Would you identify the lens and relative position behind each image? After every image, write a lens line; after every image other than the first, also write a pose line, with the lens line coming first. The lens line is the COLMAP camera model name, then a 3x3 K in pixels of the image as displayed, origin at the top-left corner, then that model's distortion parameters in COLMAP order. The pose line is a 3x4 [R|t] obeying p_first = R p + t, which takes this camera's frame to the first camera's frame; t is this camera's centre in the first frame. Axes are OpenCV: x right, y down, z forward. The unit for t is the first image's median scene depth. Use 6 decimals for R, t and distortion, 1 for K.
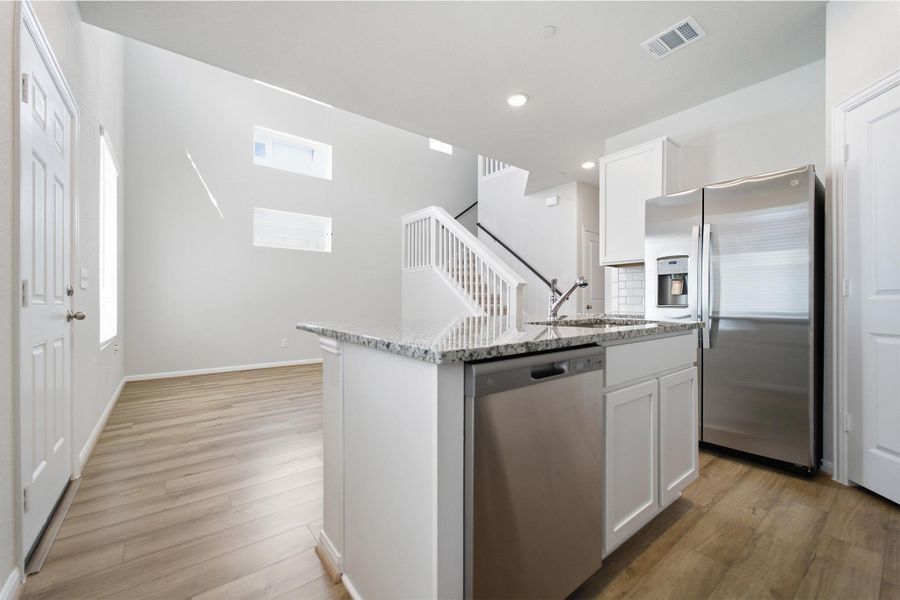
lens RADIAL K [[373.2, 0, 454.7], [0, 373.2, 298.6], [0, 0, 1]] dist [-0.004077, 0.002080]
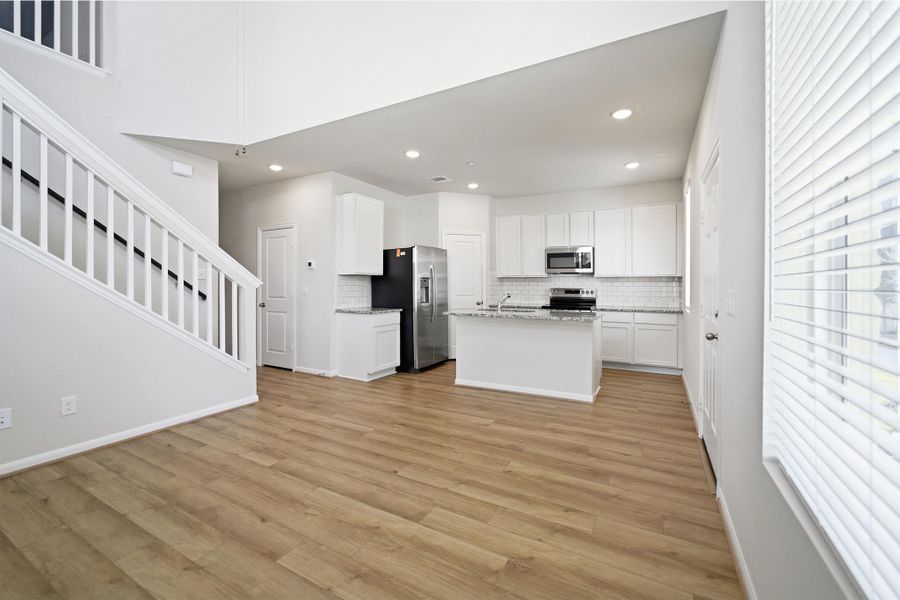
lens RADIAL K [[373.2, 0, 447.6], [0, 373.2, 295.1], [0, 0, 1]] dist [-0.004077, 0.002080]
pose [[-0.388128, -0.024557, 0.921278, -0.662193], [-0.011896, 0.999695, 0.021636, -0.034123], [-0.921529, -0.002562, -0.388302, 0.835834]]
